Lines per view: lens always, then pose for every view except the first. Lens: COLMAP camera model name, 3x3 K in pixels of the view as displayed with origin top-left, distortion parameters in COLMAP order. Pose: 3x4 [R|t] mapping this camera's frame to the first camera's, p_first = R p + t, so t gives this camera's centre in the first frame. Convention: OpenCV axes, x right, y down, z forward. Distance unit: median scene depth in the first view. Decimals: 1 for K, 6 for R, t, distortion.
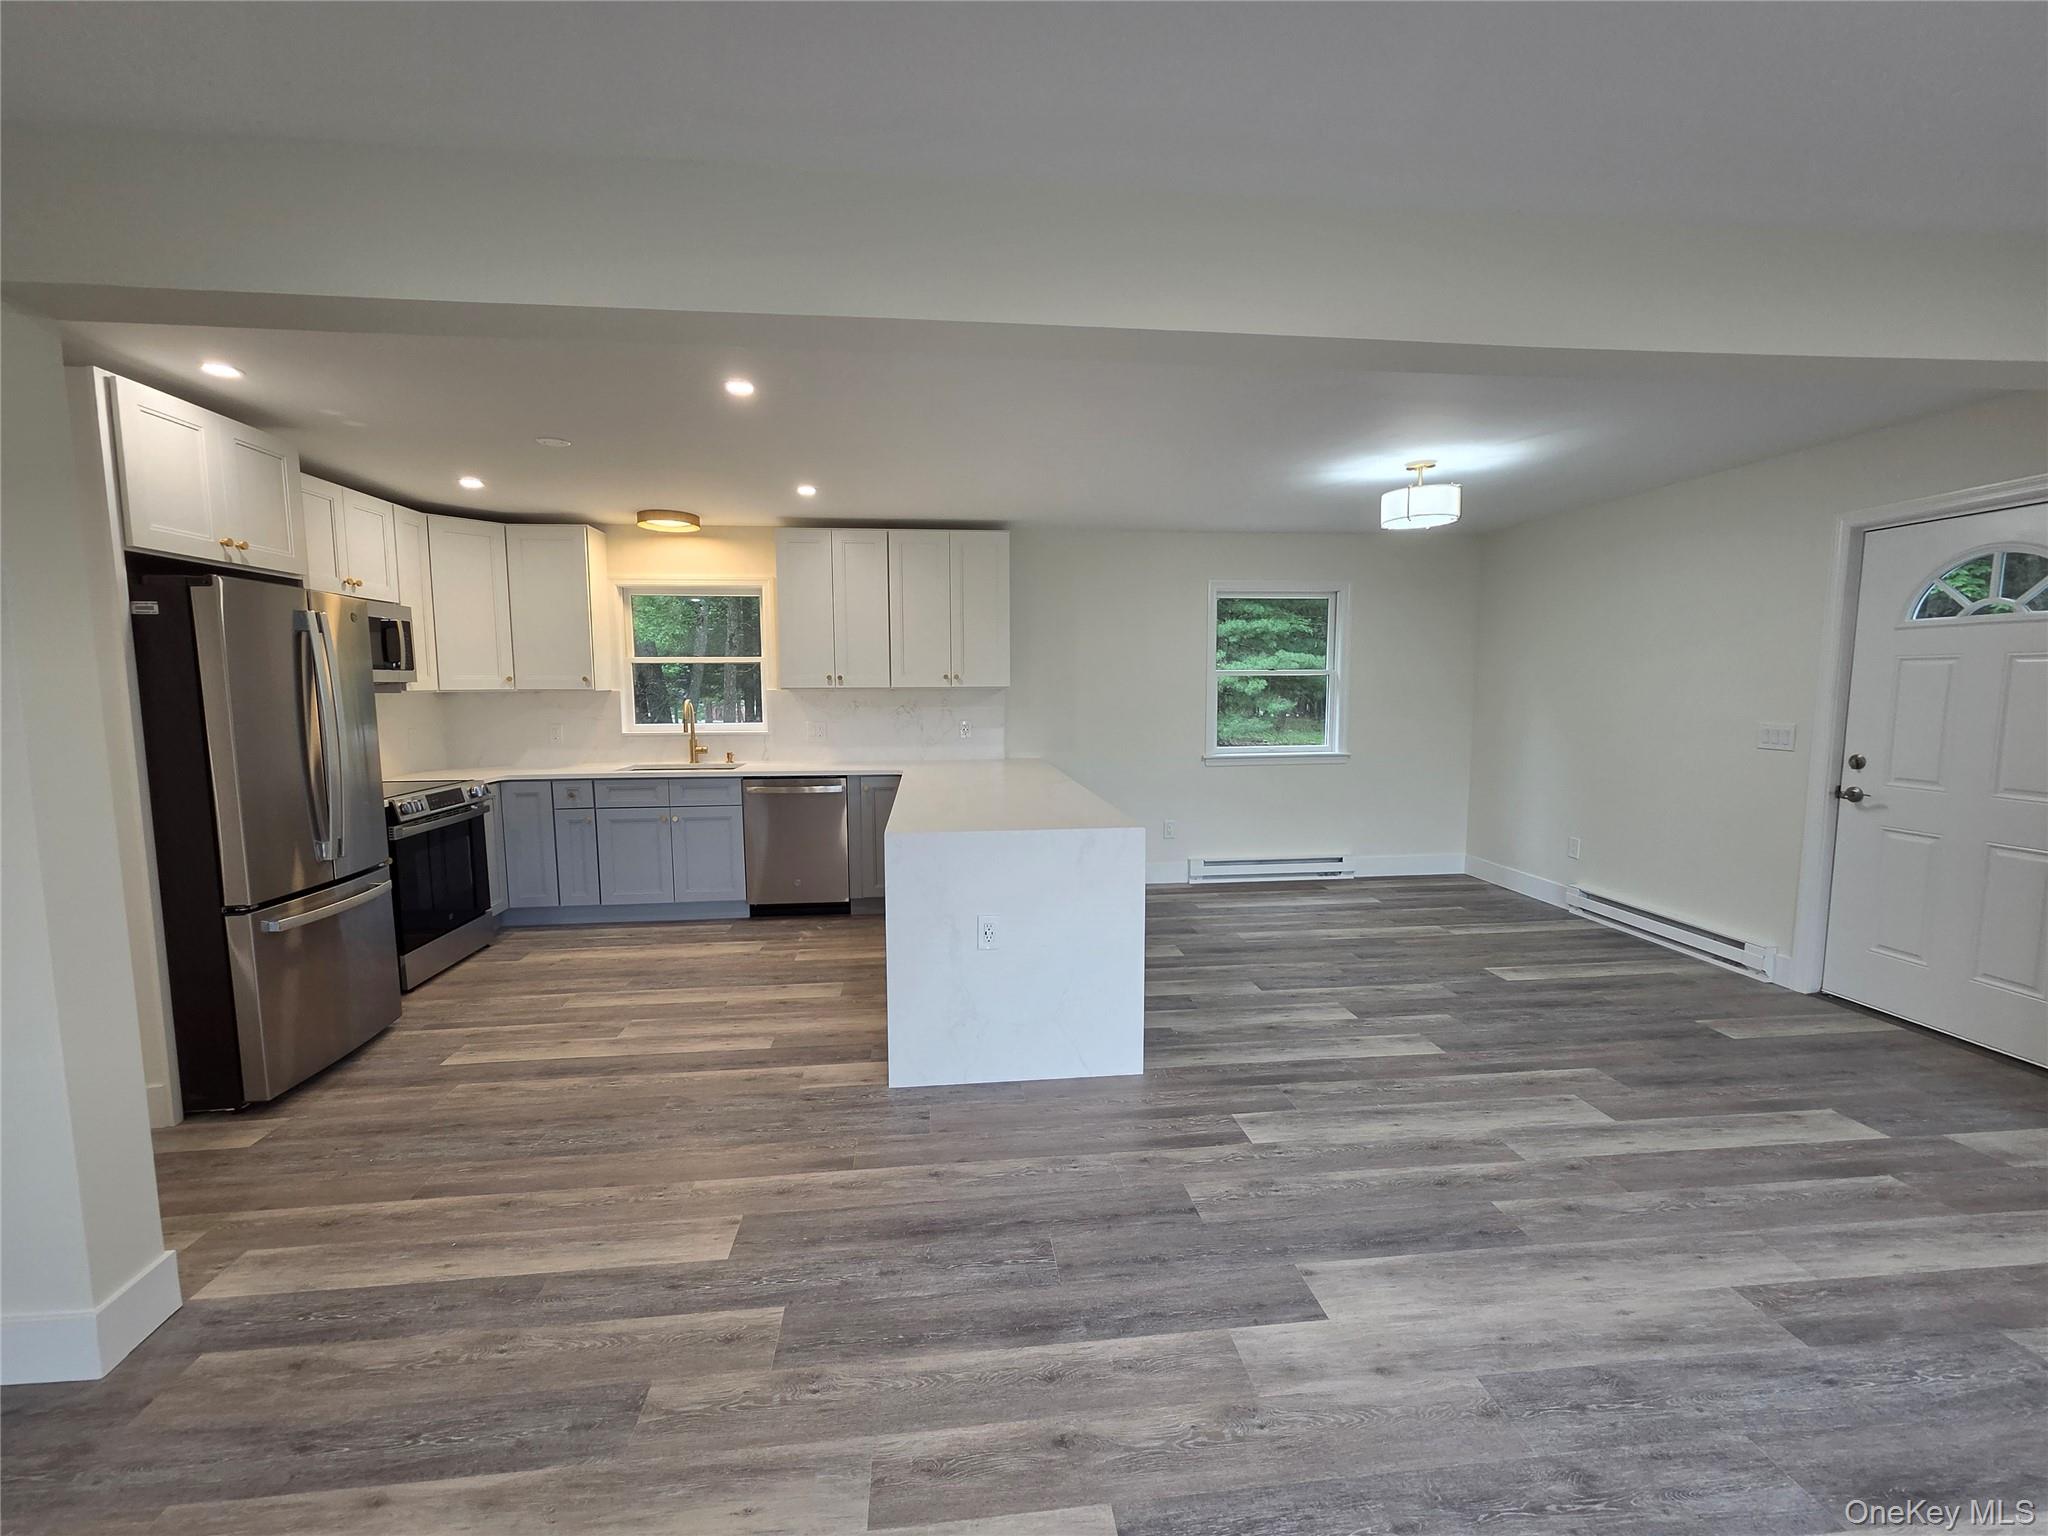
lens RADIAL K [[839.6, 0, 1021.4], [0, 839.6, 761.5], [0, 0, 1]] dist [0.002623, 0.000631]
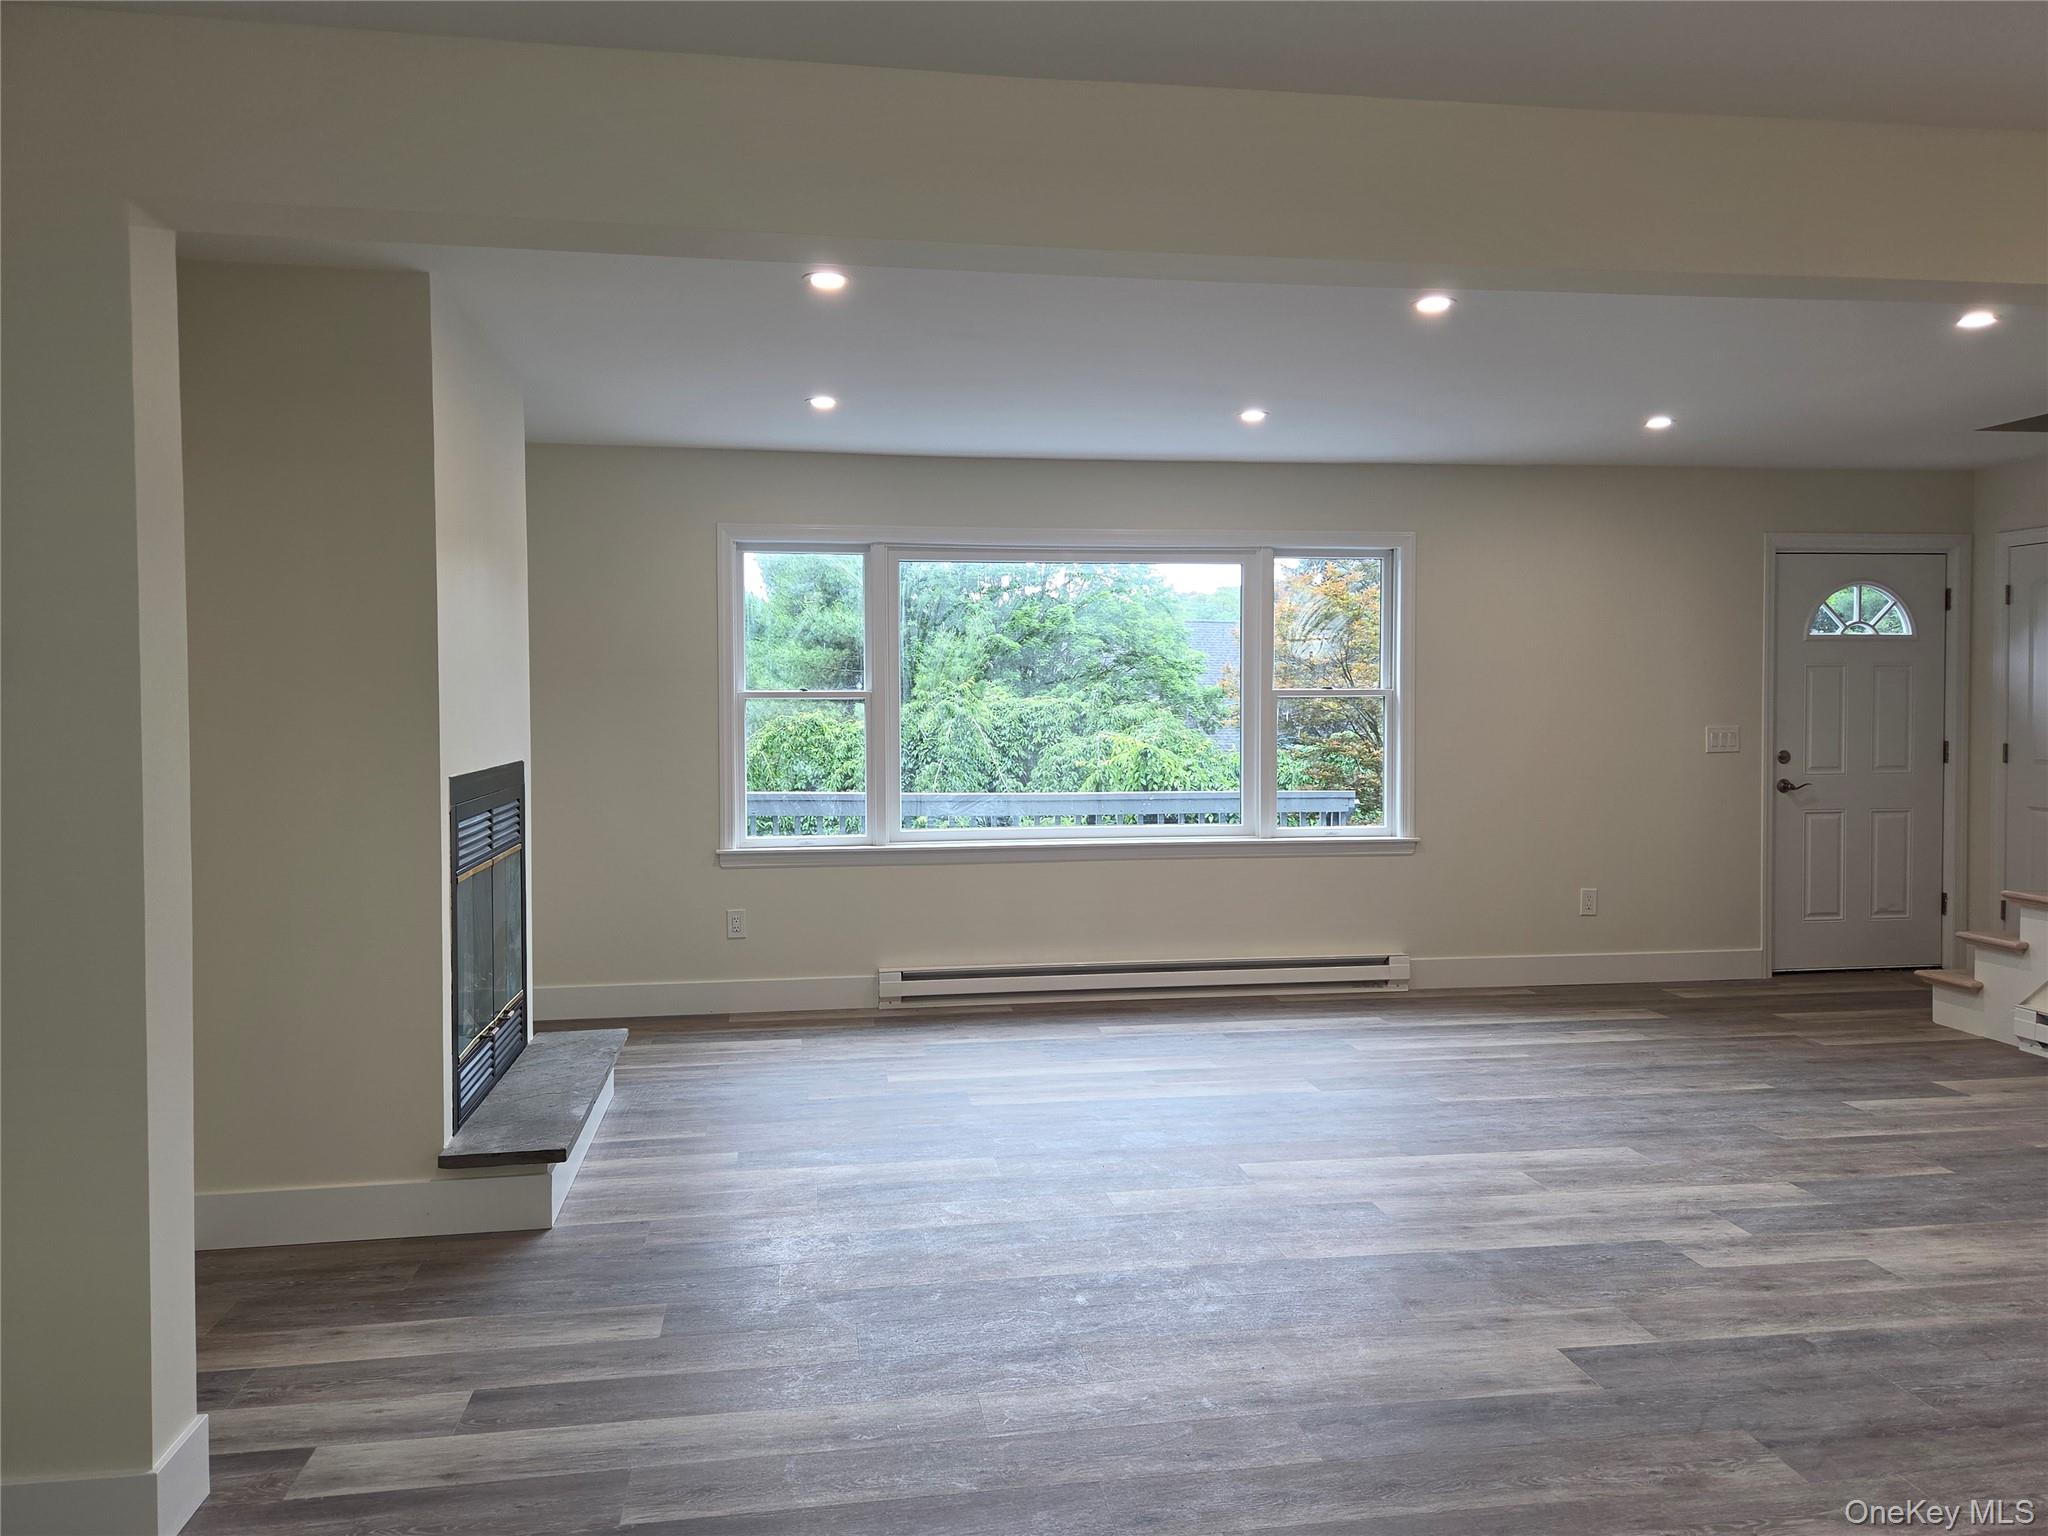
lens RADIAL K [[1451.4, 0, 1022.7], [0, 1451.4, 759.4], [0, 0, 1]] dist [0.028997, -0.008443]
pose [[-0.998975, 0.007663, -0.044622, 0.745023], [0.001155, 0.989565, 0.144080, -0.157965], [0.045261, 0.143881, -0.988559, 1.804853]]
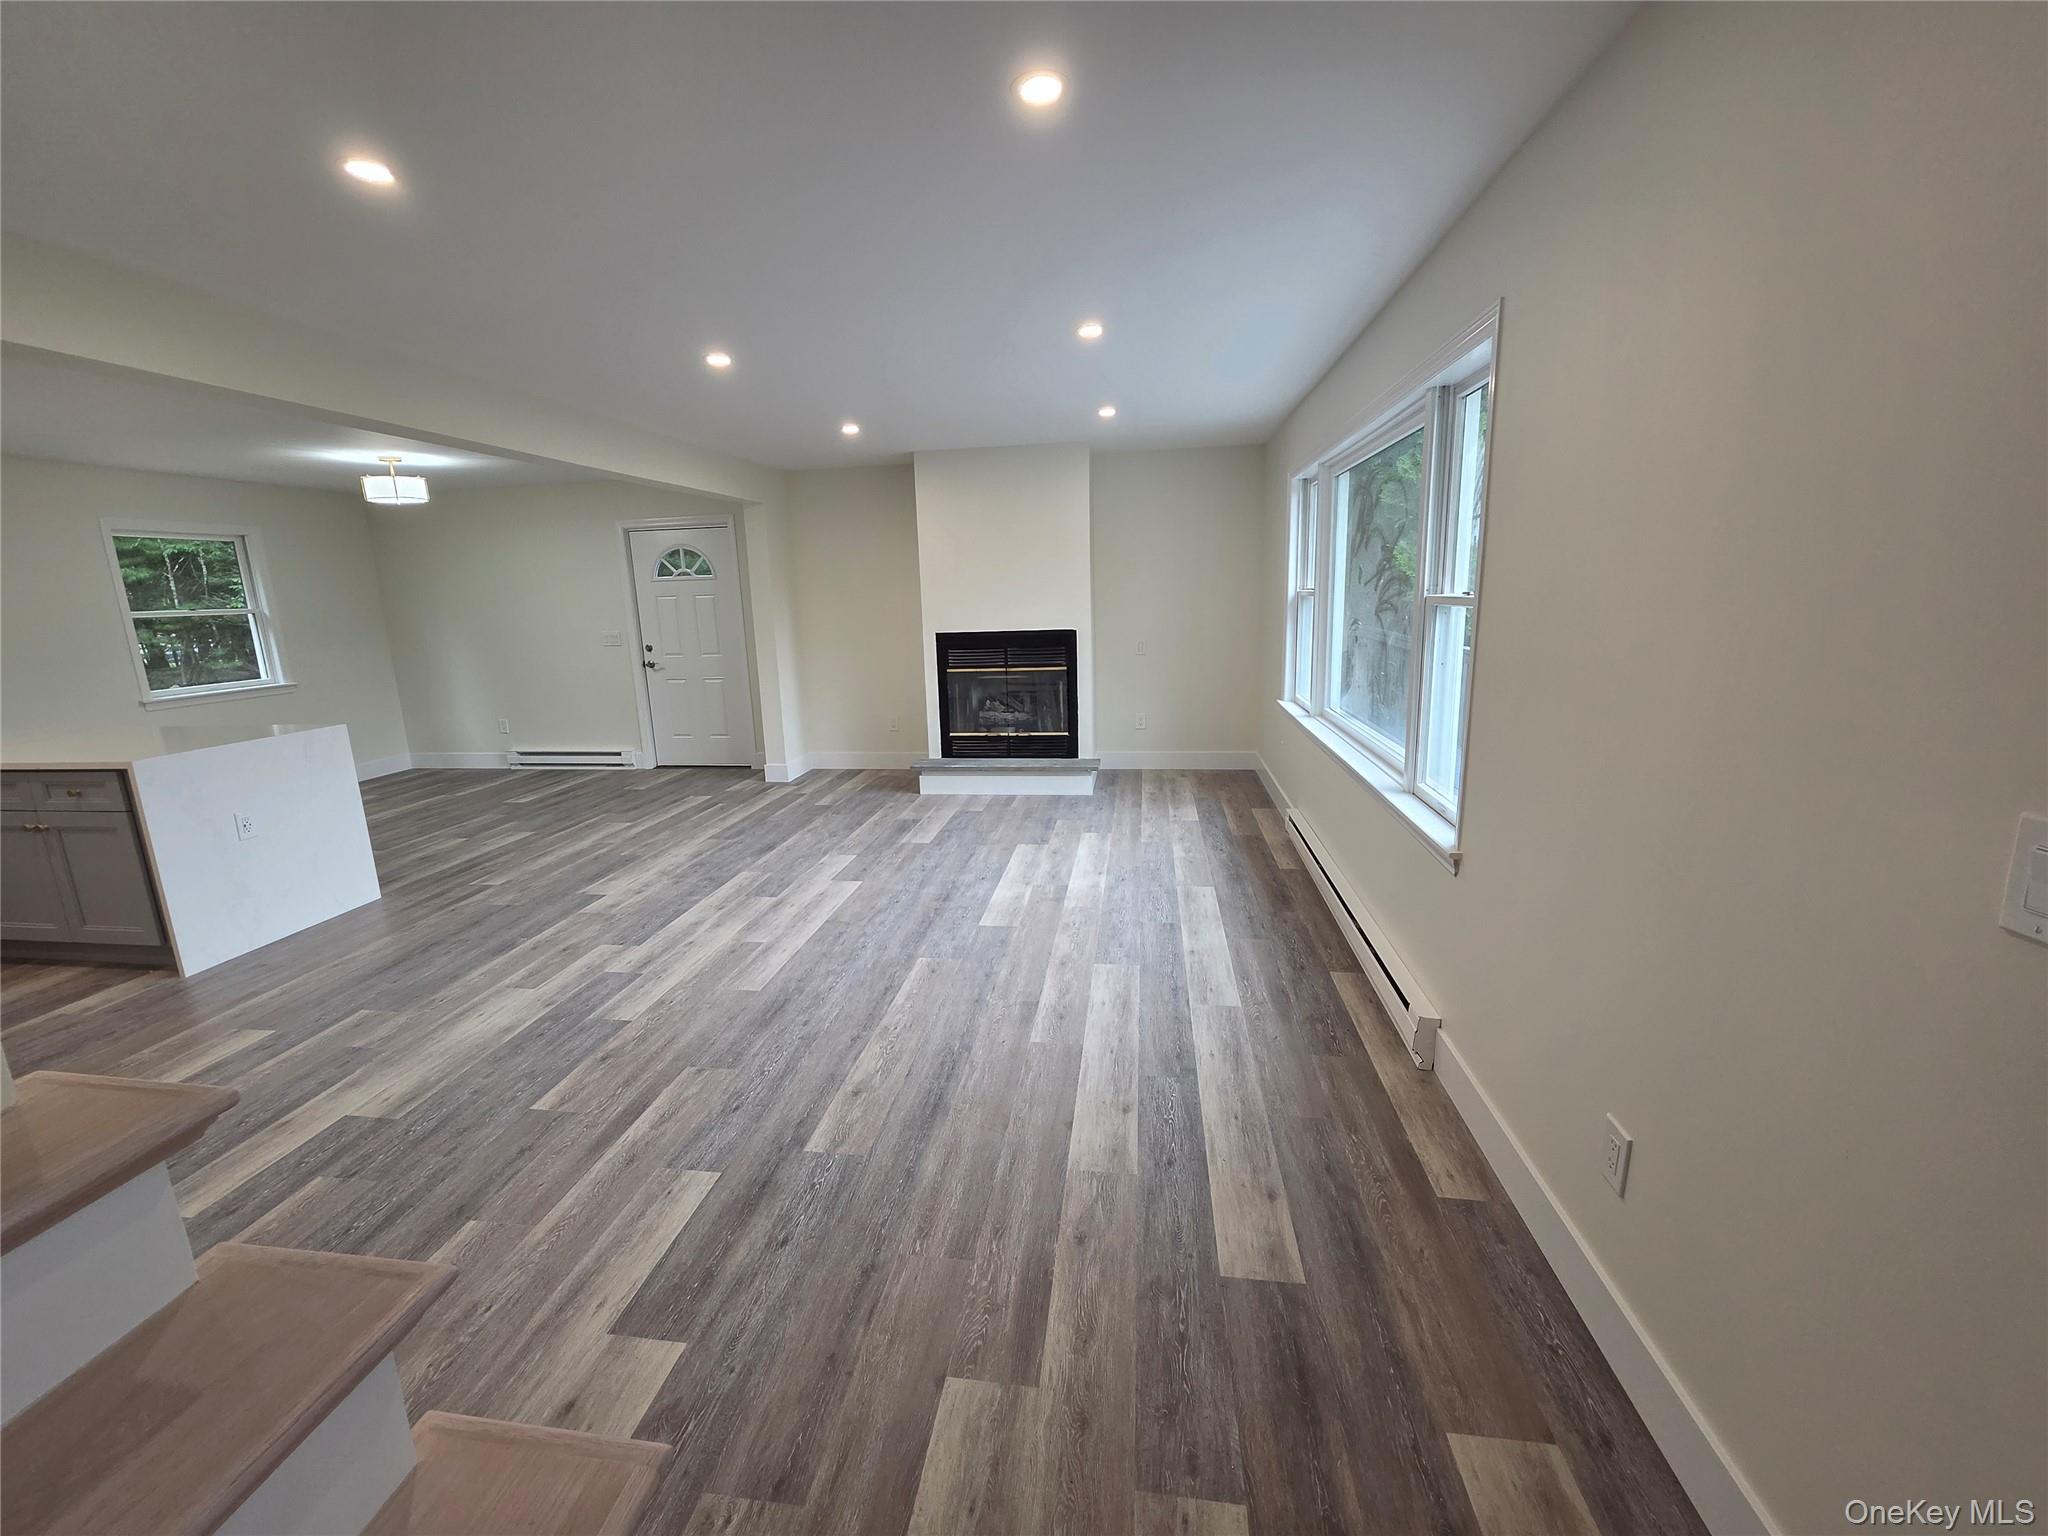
lens RADIAL K [[839.6, 0, 1018.2], [0, 839.6, 762.7], [0, 0, 1]] dist [0.002623, 0.000631]
pose [[0.249506, -0.200121, 0.947469, -1.052922], [0.122115, 0.977105, 0.174223, 0.037213], [-0.960643, 0.072231, 0.268231, -0.516798]]
